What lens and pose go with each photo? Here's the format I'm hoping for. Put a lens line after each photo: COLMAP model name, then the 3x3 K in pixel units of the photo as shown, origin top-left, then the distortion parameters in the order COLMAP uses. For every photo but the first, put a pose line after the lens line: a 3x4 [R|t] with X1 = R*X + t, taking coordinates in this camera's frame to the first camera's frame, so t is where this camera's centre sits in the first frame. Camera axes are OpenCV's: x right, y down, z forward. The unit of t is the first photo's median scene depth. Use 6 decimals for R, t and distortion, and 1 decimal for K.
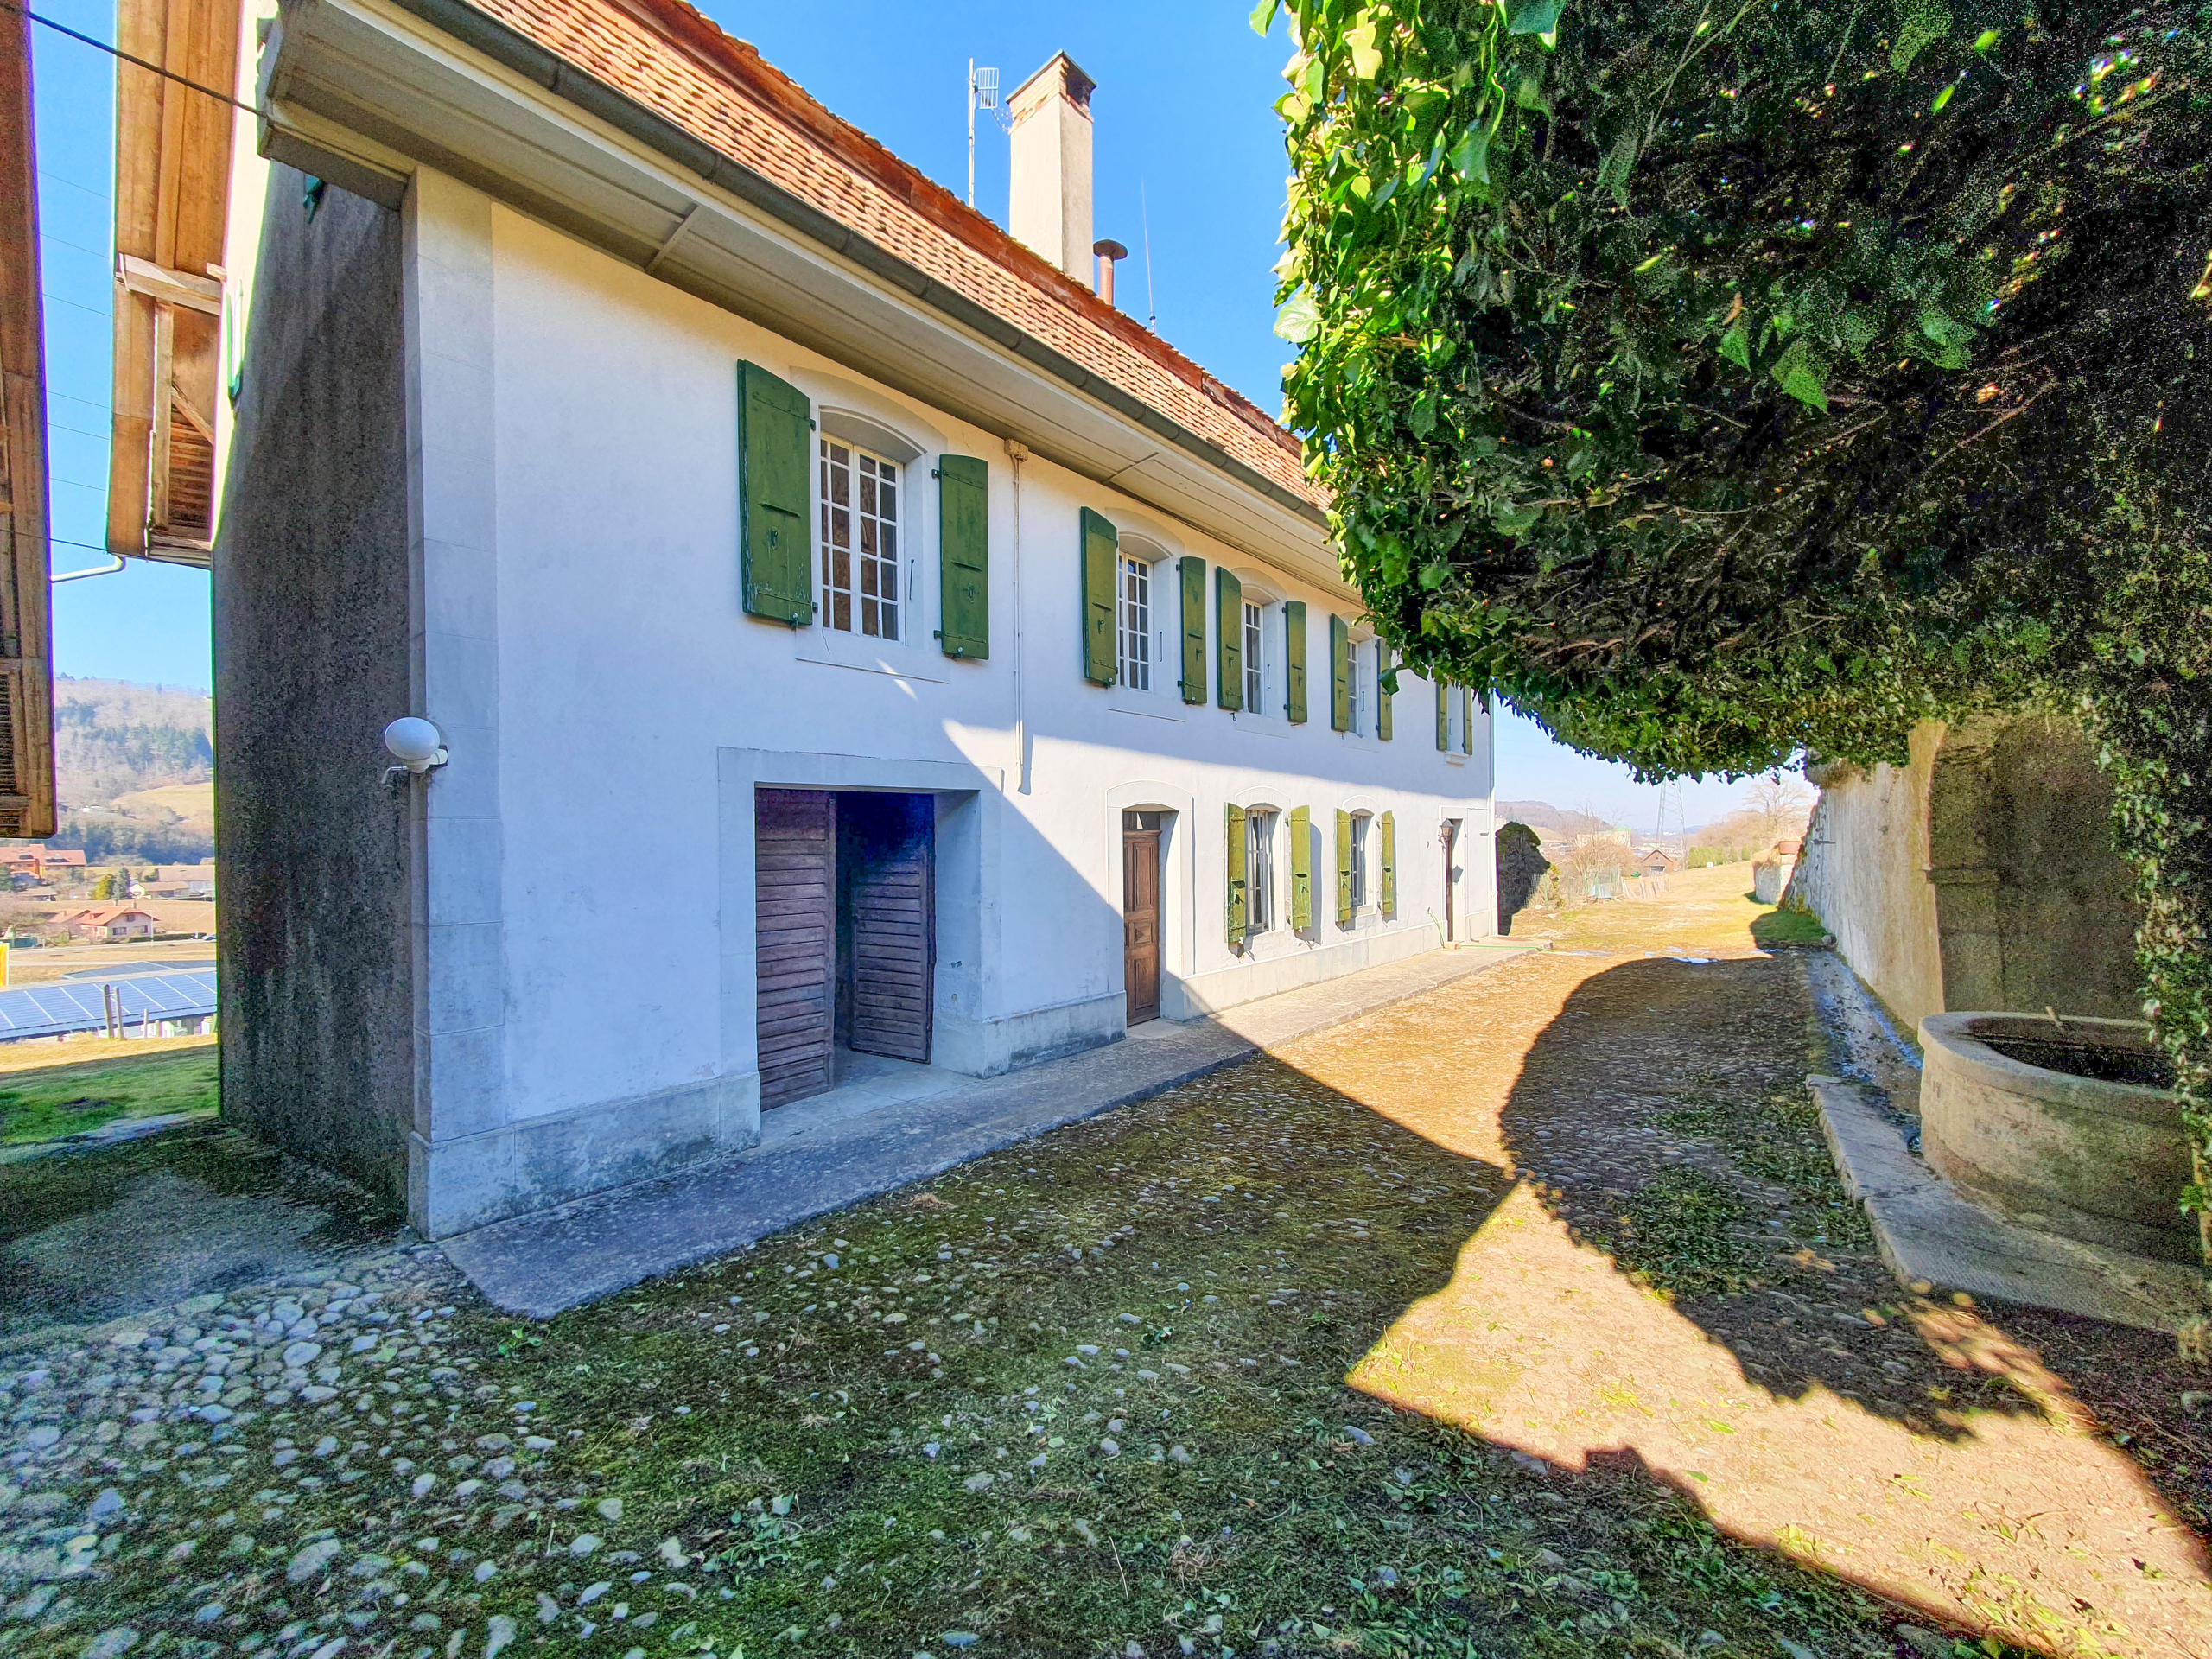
lens RADIAL K [[872.2, 0, 1115.0], [0, 872.2, 834.3], [0, 0, 1]] dist [0.008030, -0.000121]
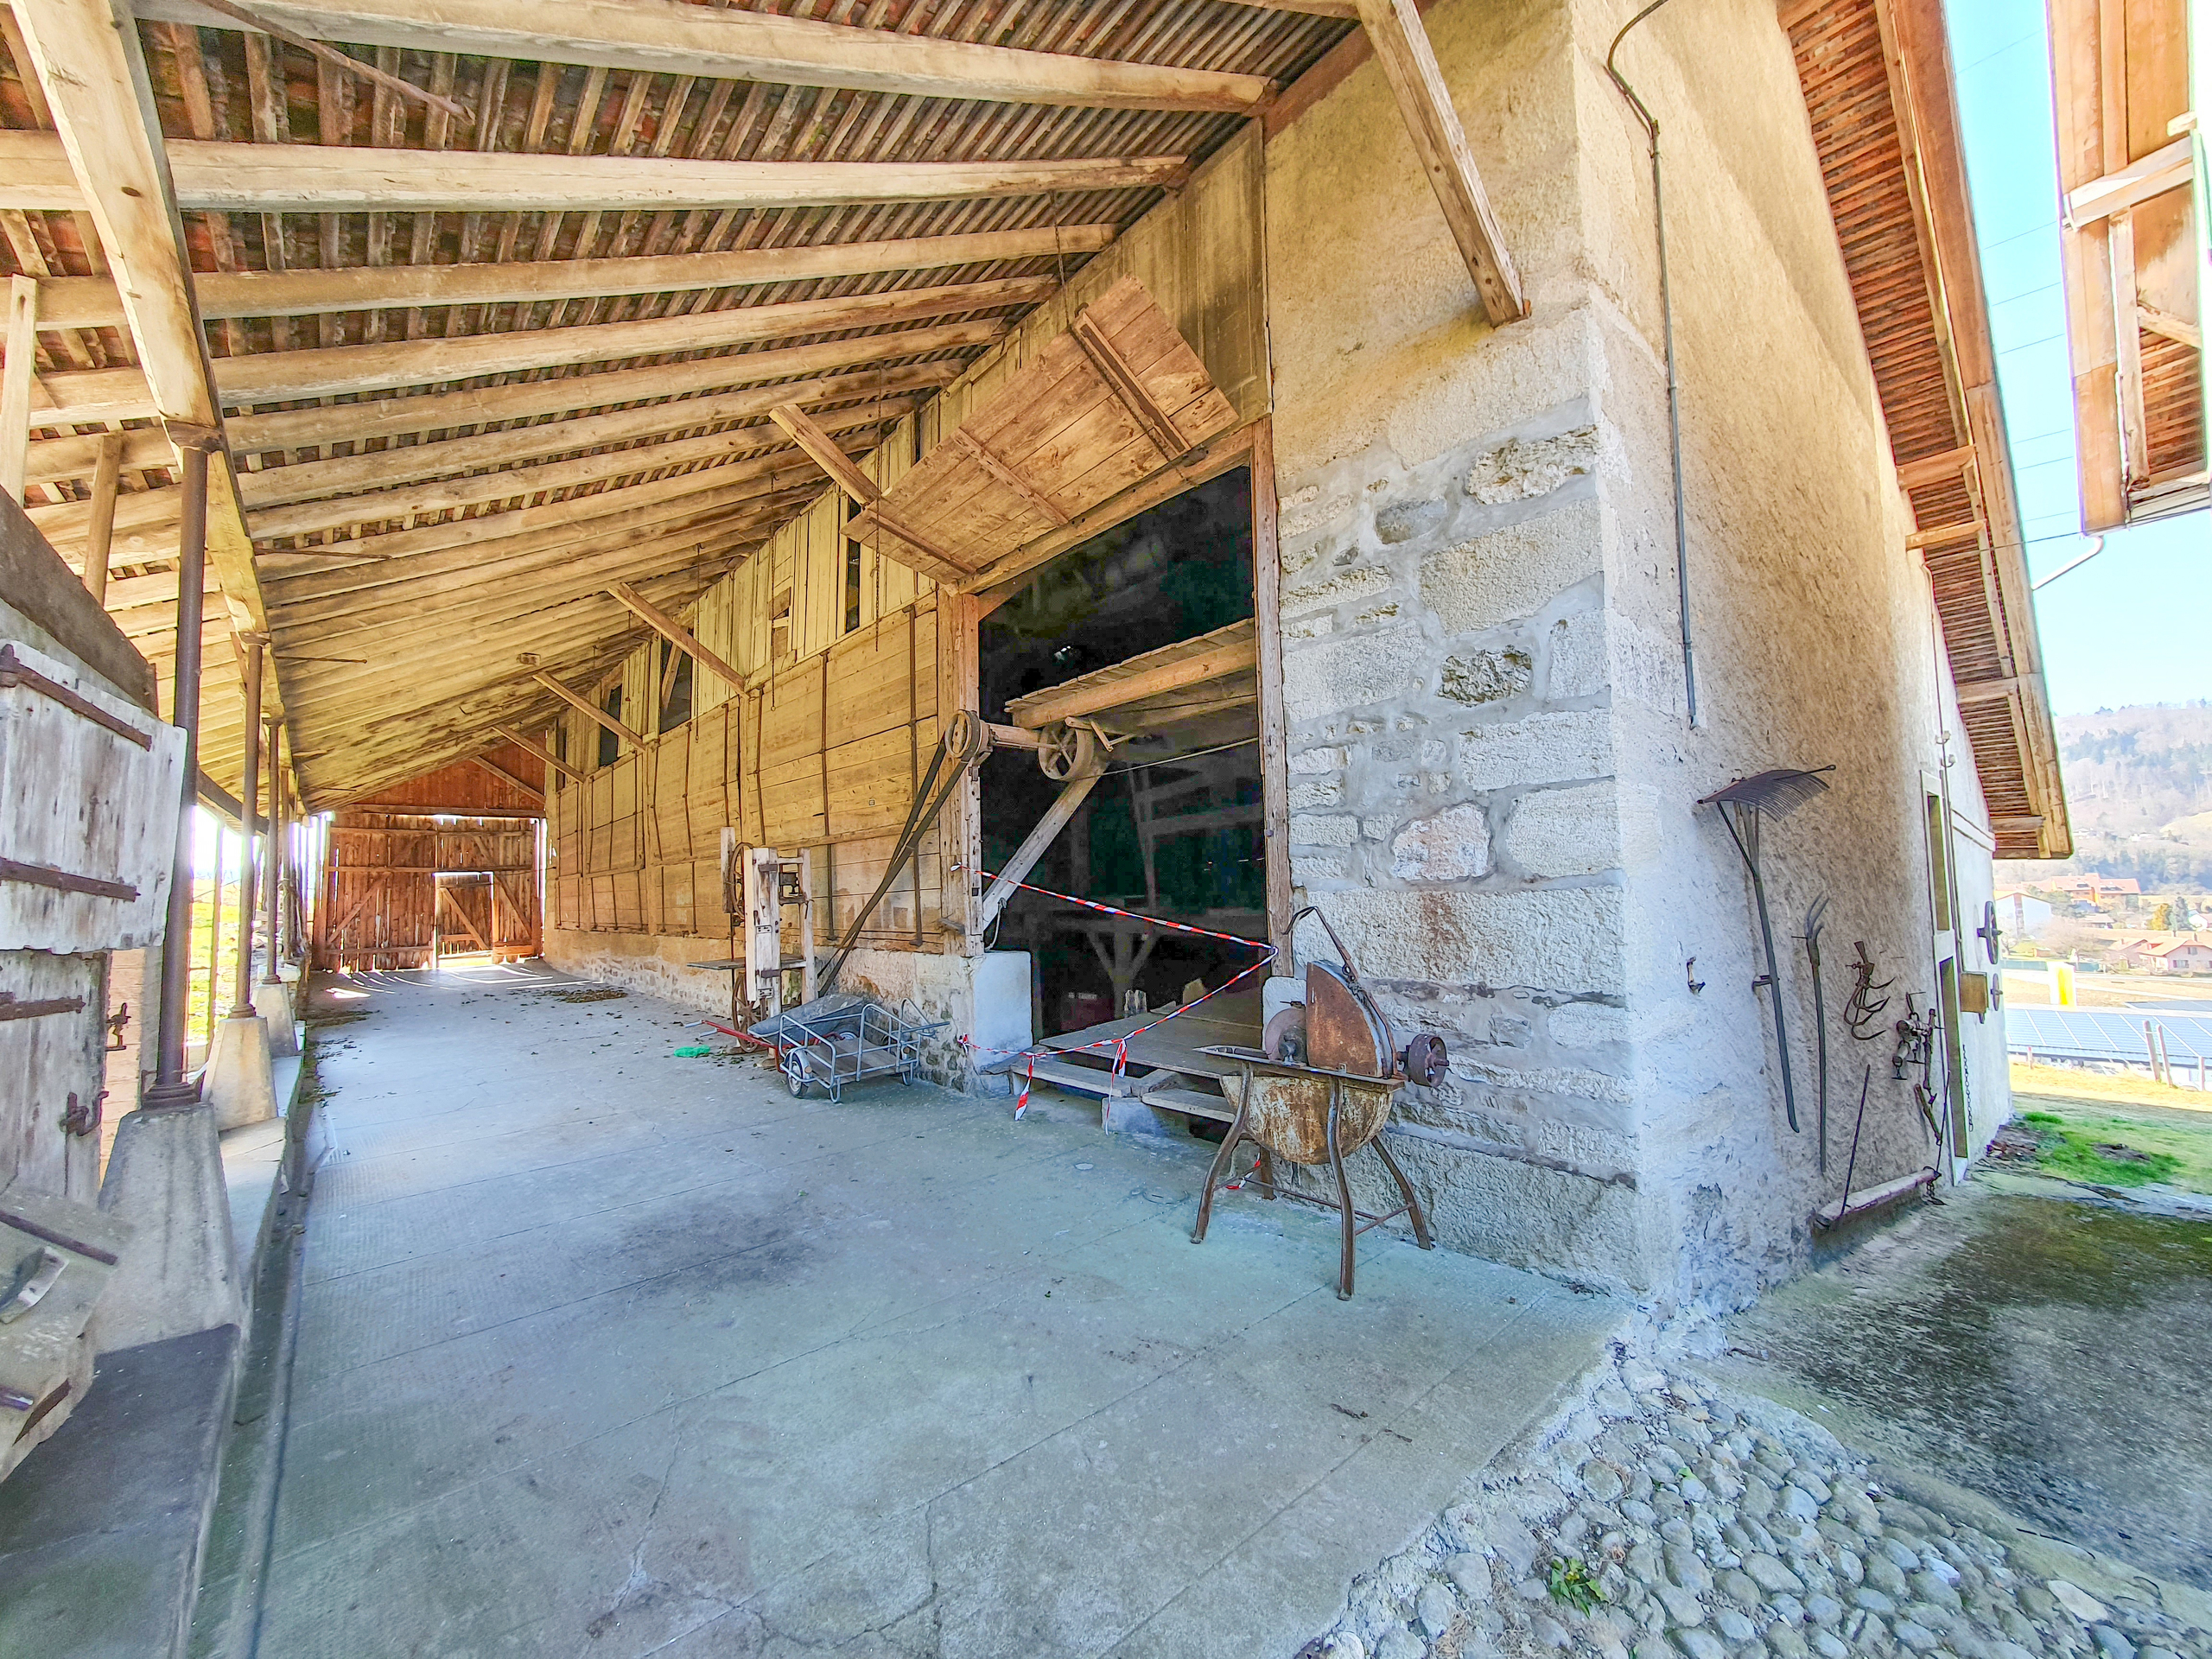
lens RADIAL K [[872.2, 0, 1115.0], [0, 872.2, 834.3], [0, 0, 1]] dist [0.008030, -0.000121]
pose [[-0.152584, -0.056225, -0.986690, -0.104166], [0.023056, 0.997906, -0.060430, 0.013371], [0.988022, -0.031969, -0.150968, 0.127255]]
